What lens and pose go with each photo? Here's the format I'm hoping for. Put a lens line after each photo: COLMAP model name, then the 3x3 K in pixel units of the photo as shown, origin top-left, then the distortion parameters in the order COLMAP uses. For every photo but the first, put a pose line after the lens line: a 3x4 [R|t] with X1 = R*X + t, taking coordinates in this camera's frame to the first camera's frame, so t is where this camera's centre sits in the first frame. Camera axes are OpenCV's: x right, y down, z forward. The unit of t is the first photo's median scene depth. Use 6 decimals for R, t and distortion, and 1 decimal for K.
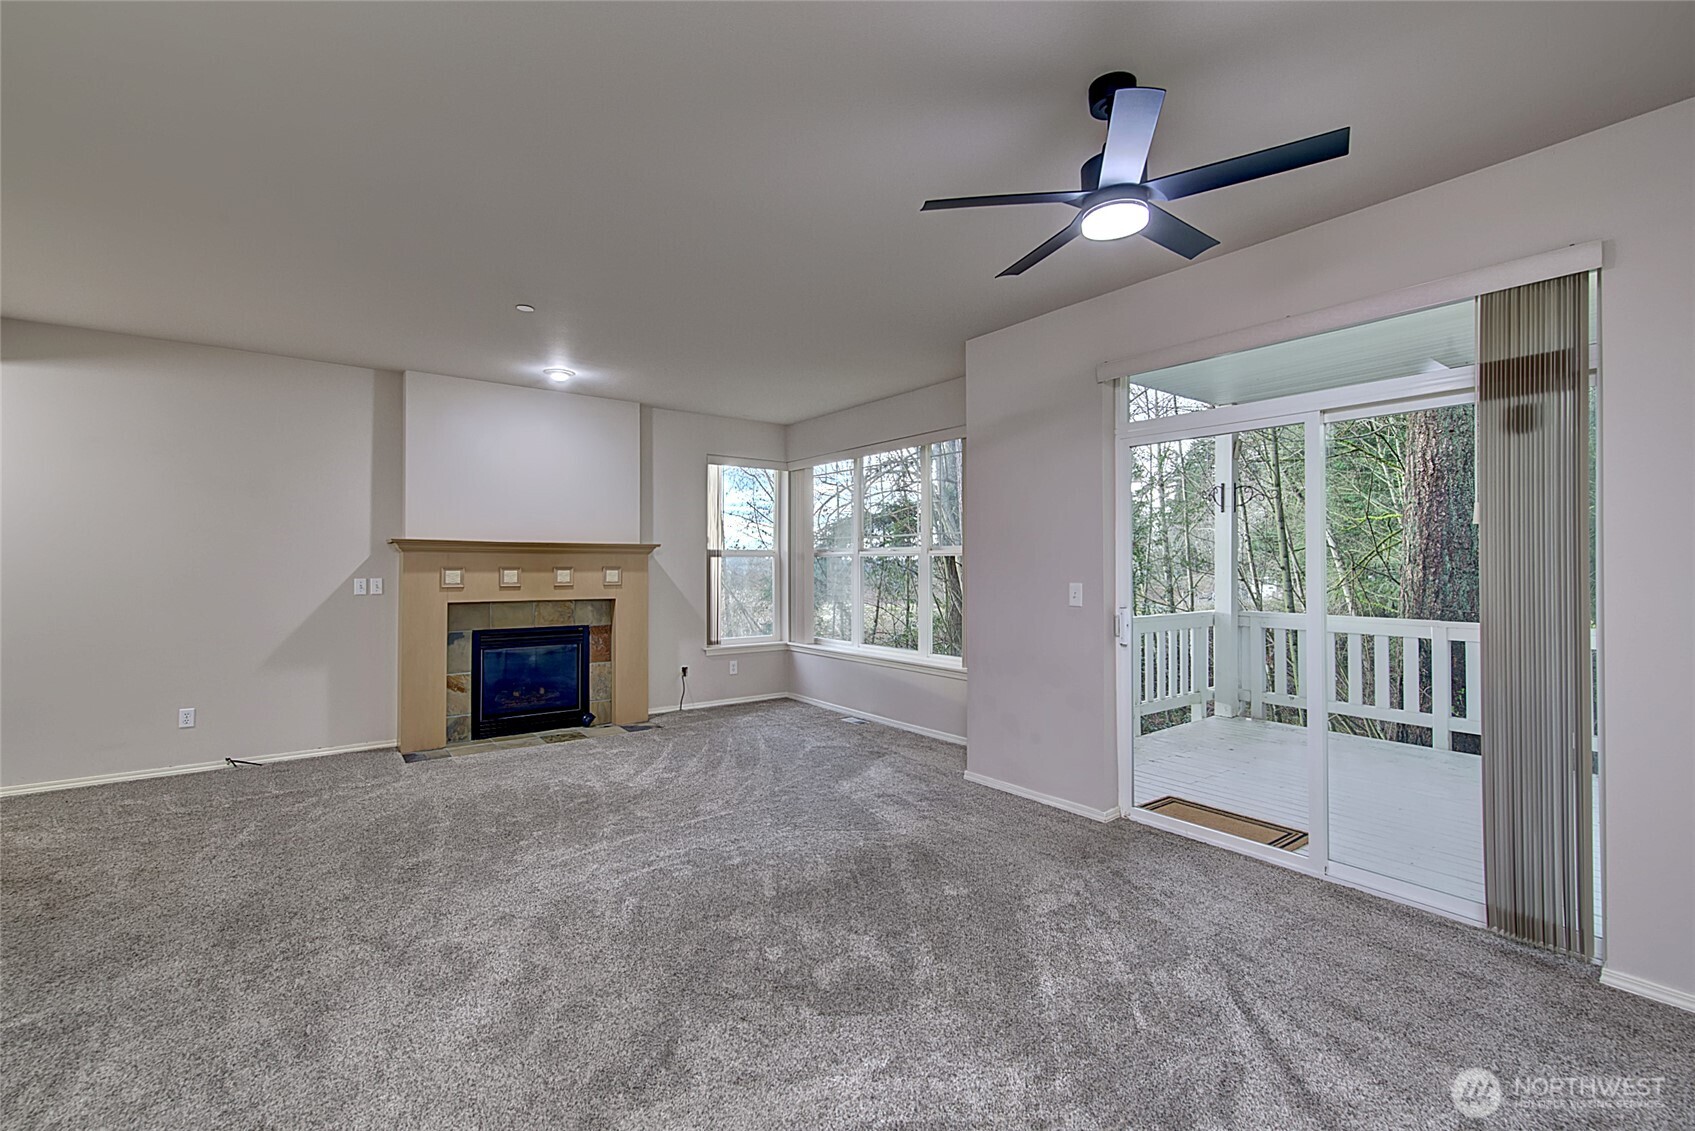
lens RADIAL K [[729.8, 0, 852.7], [0, 729.8, 560.8], [0, 0, 1]] dist [0.001933, 0.000448]
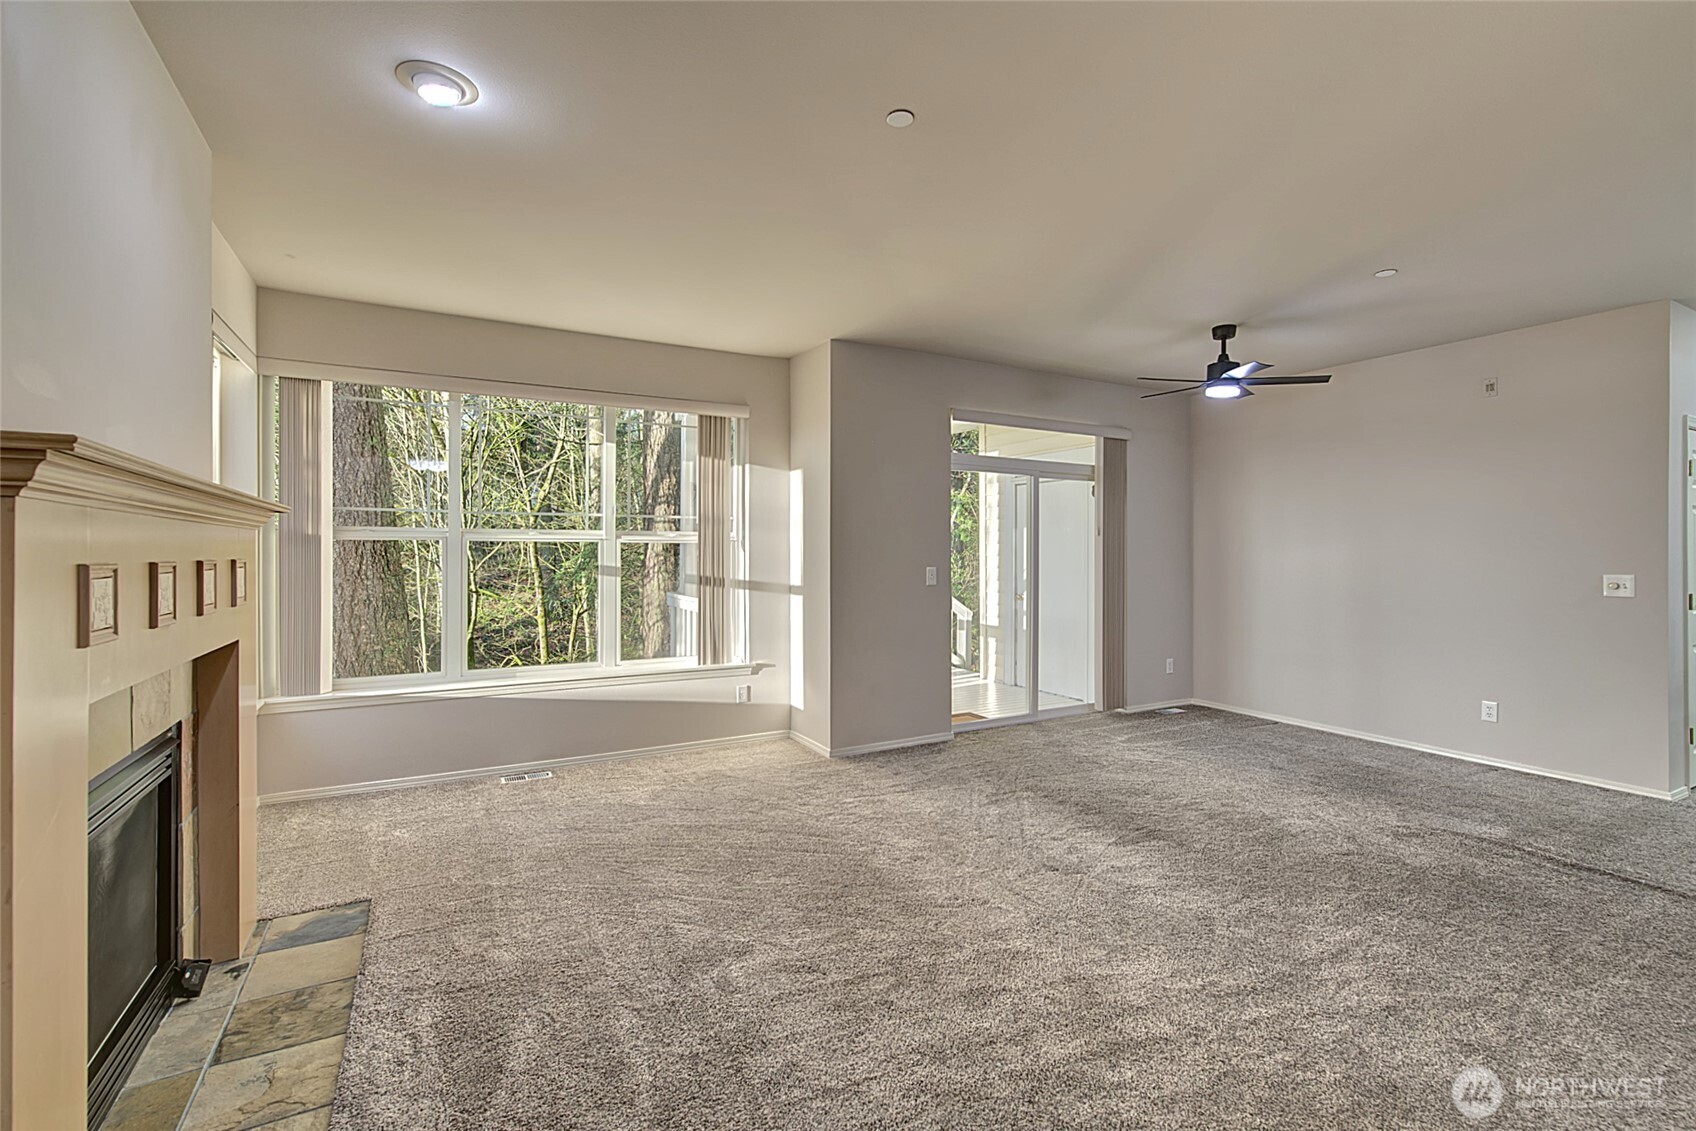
lens RADIAL K [[743.4, 0, 850.2], [0, 743.4, 551.8], [0, 0, 1]] dist [0.000286, 0.000184]
pose [[0.145265, -0.000026, 0.989393, -0.750566], [-0.007059, 0.999975, 0.001063, 0.001488], [-0.989368, -0.007138, 0.145261, 0.682616]]
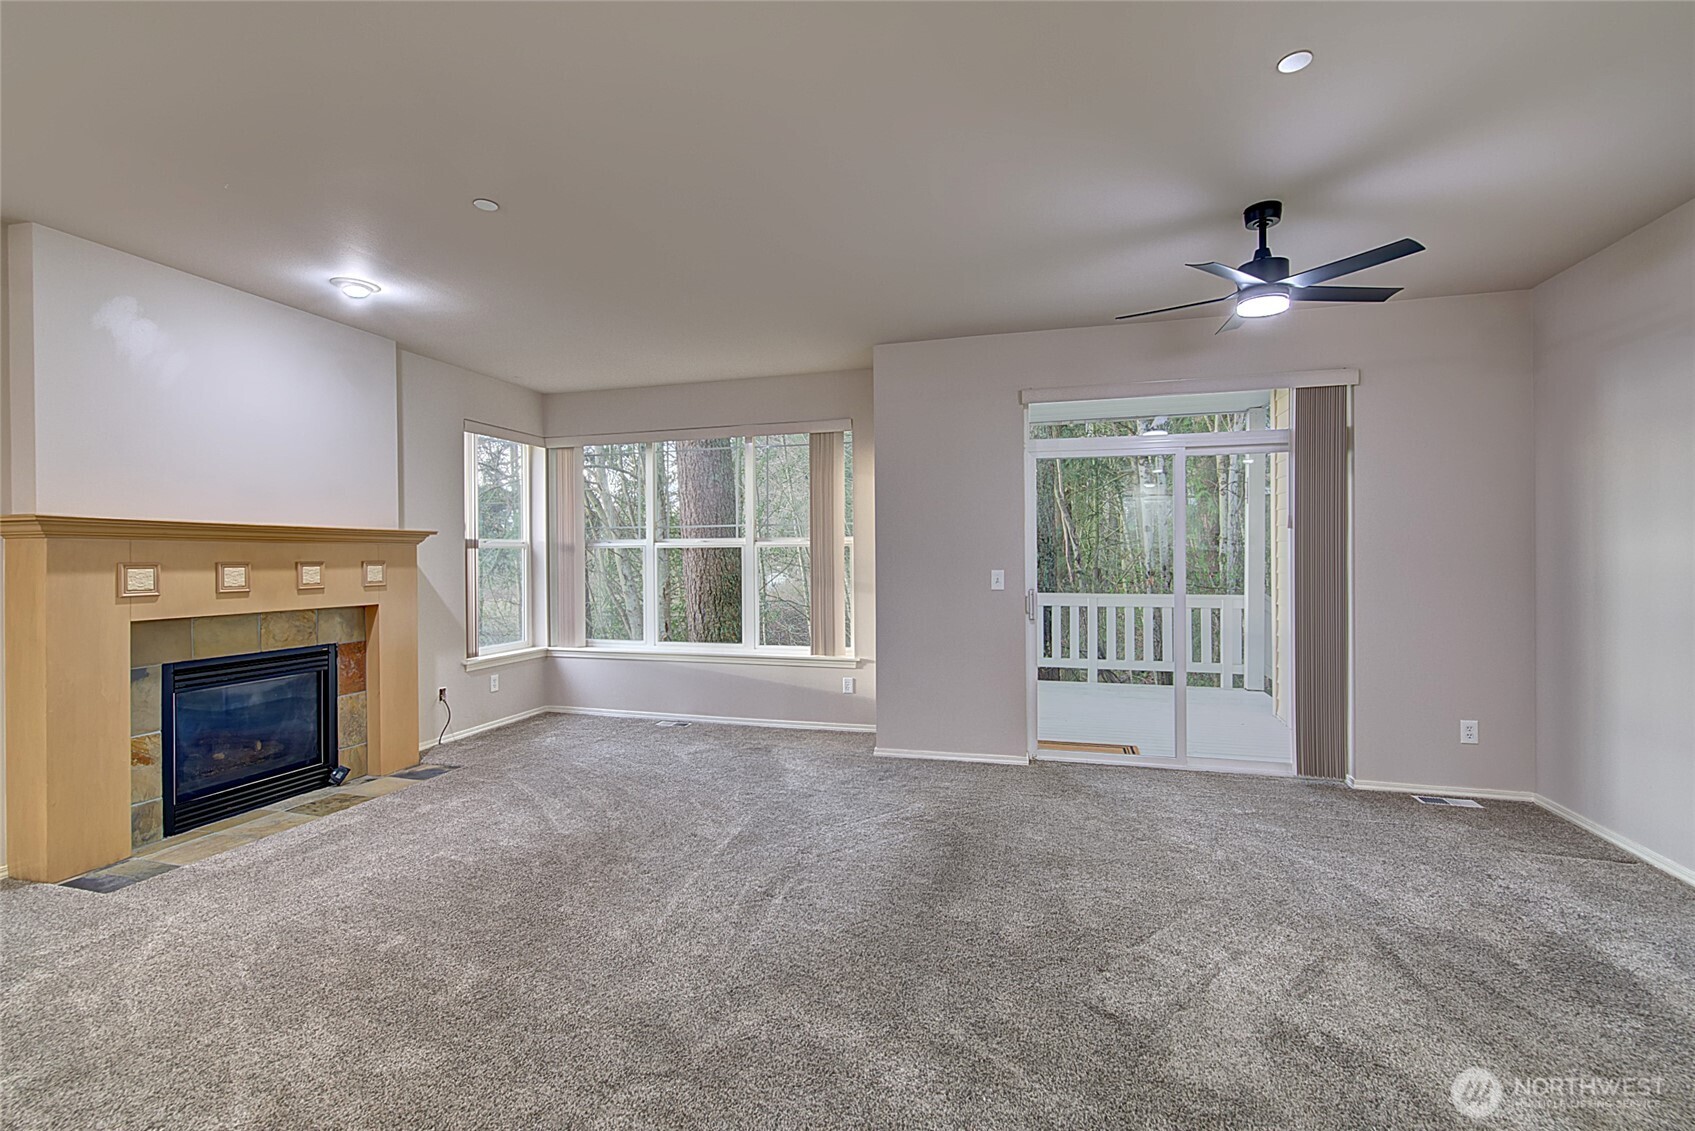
lens RADIAL K [[729.8, 0, 852.7], [0, 729.8, 560.8], [0, 0, 1]] dist [0.001933, 0.000448]
pose [[0.796543, -0.008600, 0.604521, -0.431877], [0.001980, 0.999931, 0.011615, 0.000496], [-0.604579, -0.008055, 0.796505, 0.141249]]
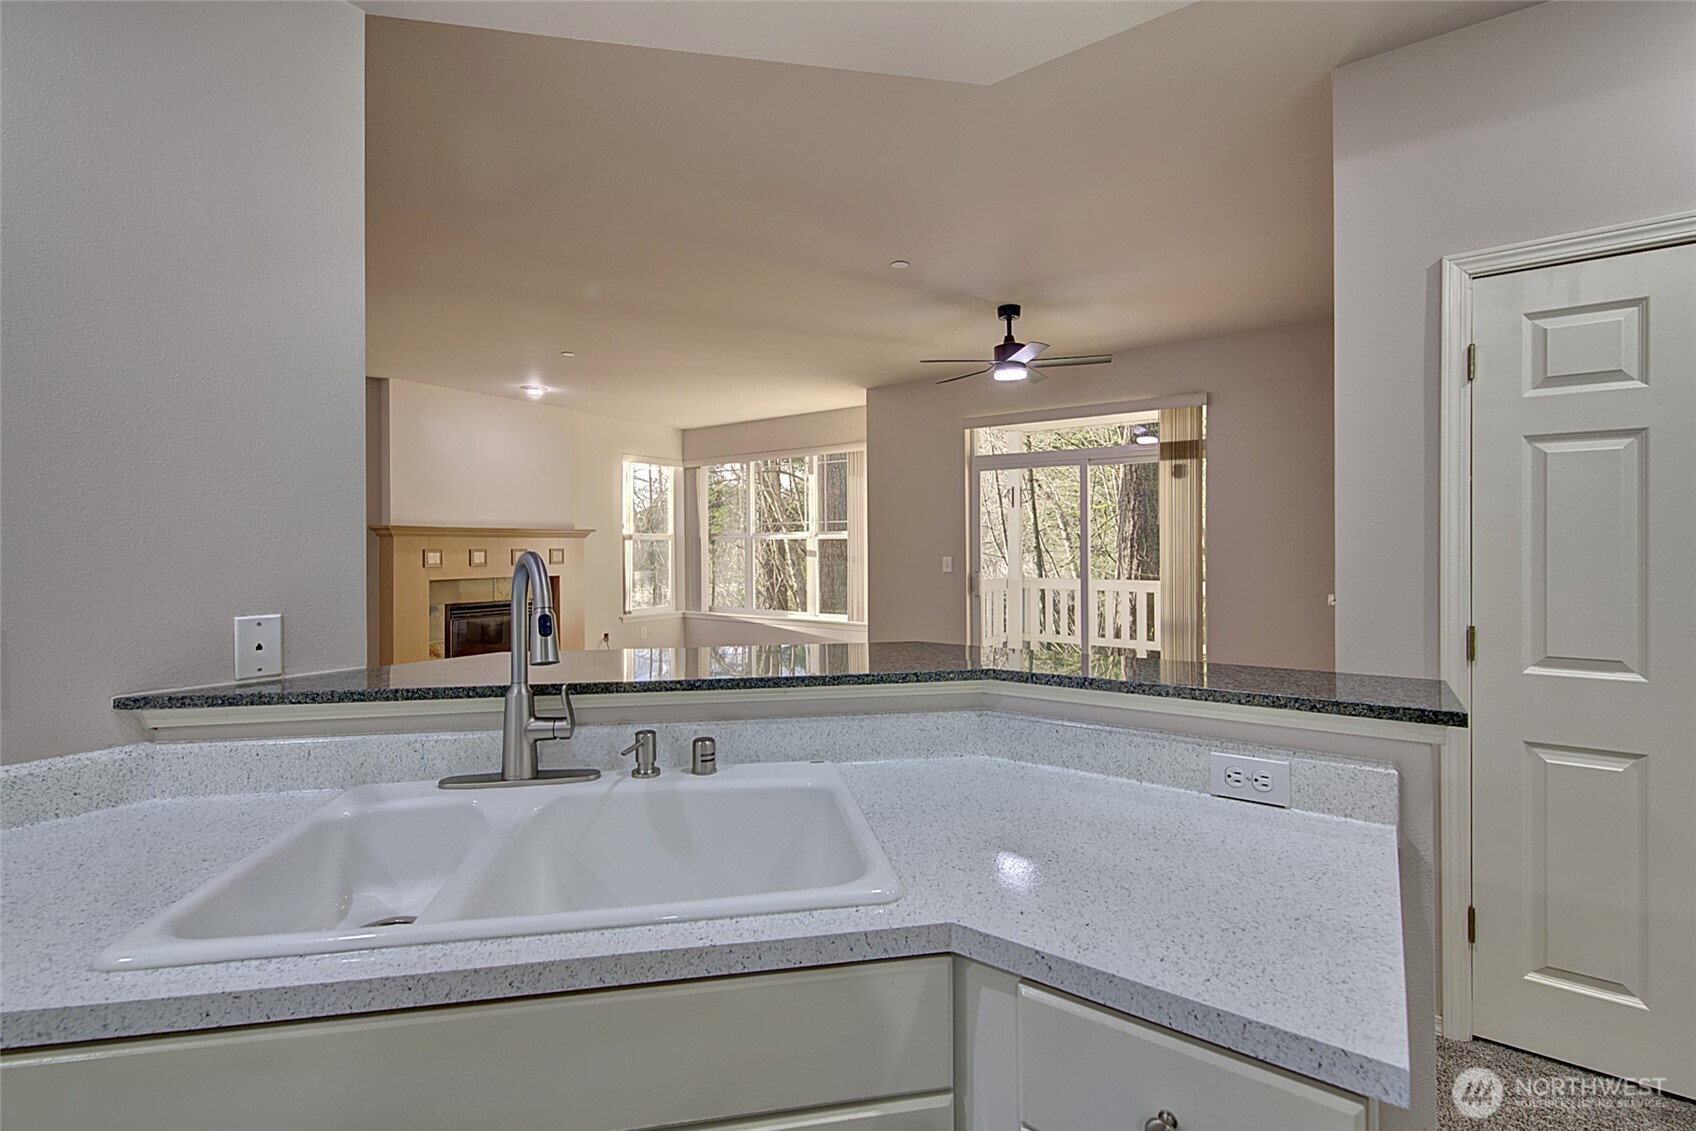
lens RADIAL K [[743.4, 0, 850.2], [0, 743.4, 551.8], [0, 0, 1]] dist [0.000286, 0.000184]
pose [[0.953051, -0.006018, 0.302751, -0.267182], [0.002348, 0.999919, 0.012485, -0.000967], [-0.302802, -0.011188, 0.952988, -0.323105]]
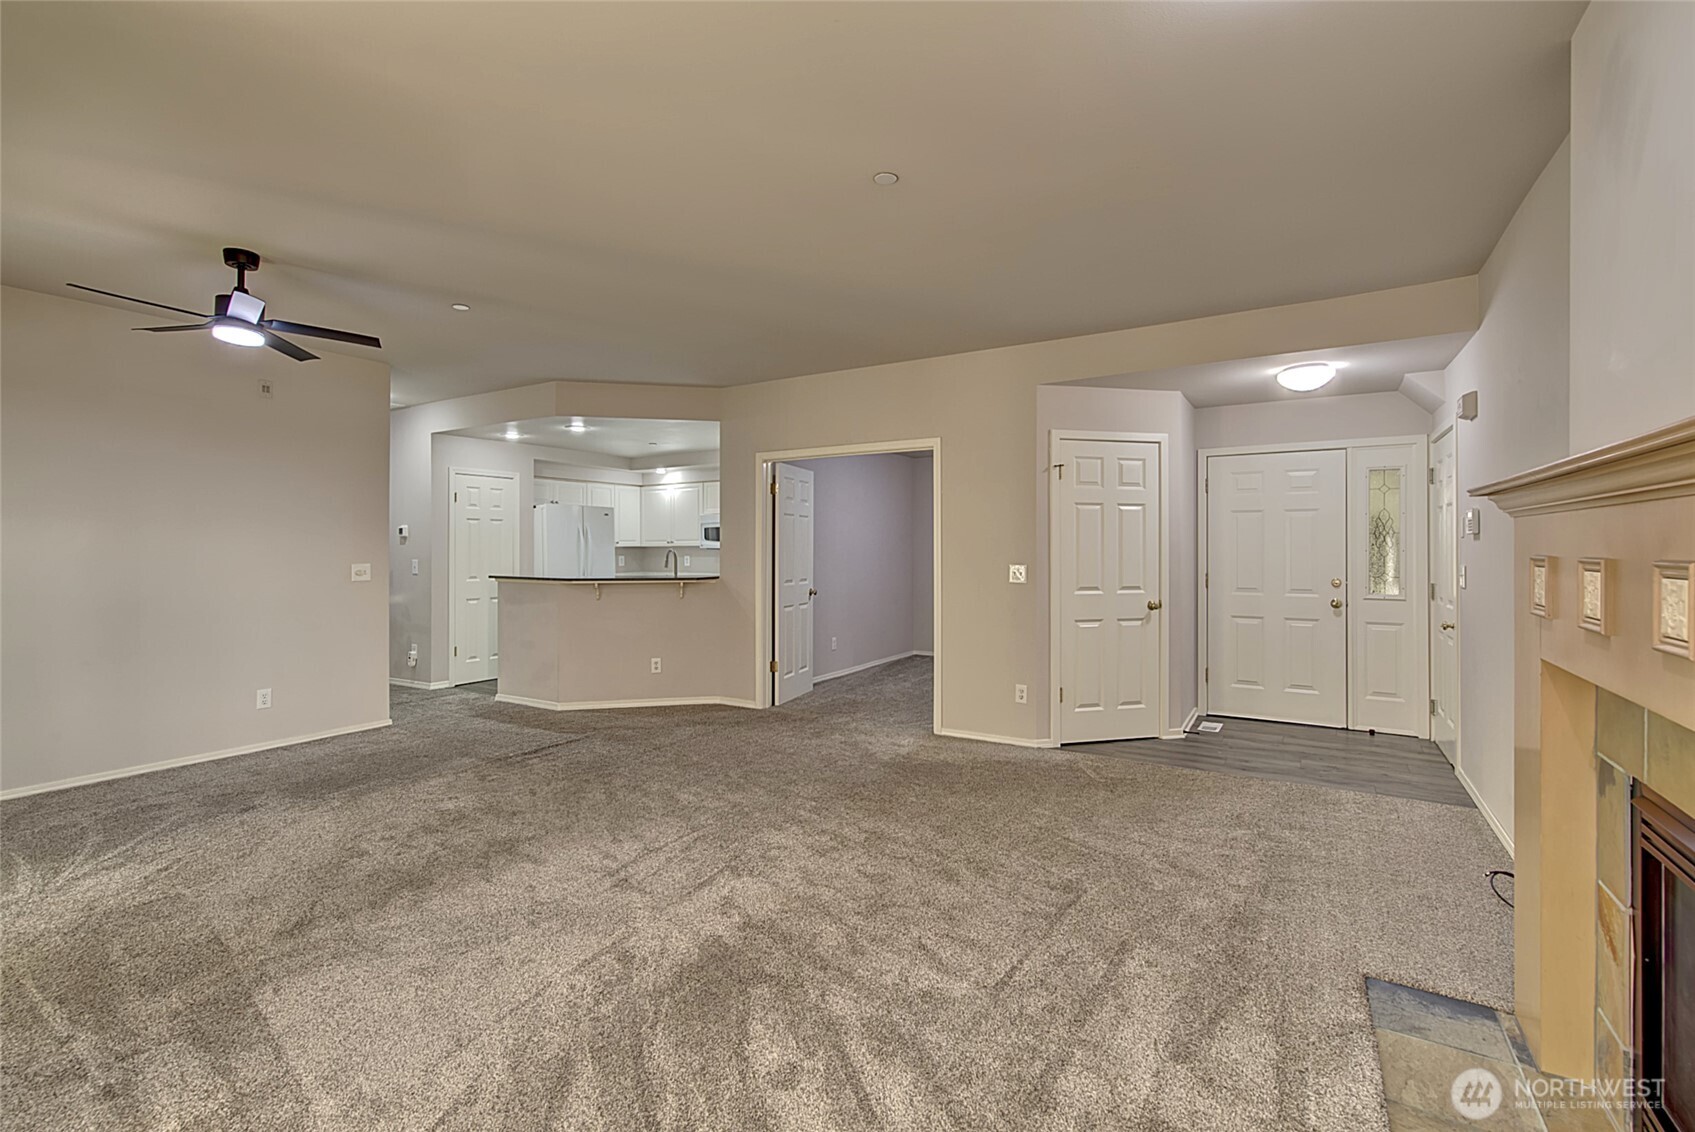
lens RADIAL K [[742.9, 0, 849.7], [0, 742.9, 552.4], [0, 0, 1]] dist [0.000286, 0.000184]
pose [[-0.937333, 0.003925, -0.348414, -0.131369], [0.002706, 0.999988, 0.003985, 0.002962], [0.348425, 0.002793, -0.937332, 1.173288]]
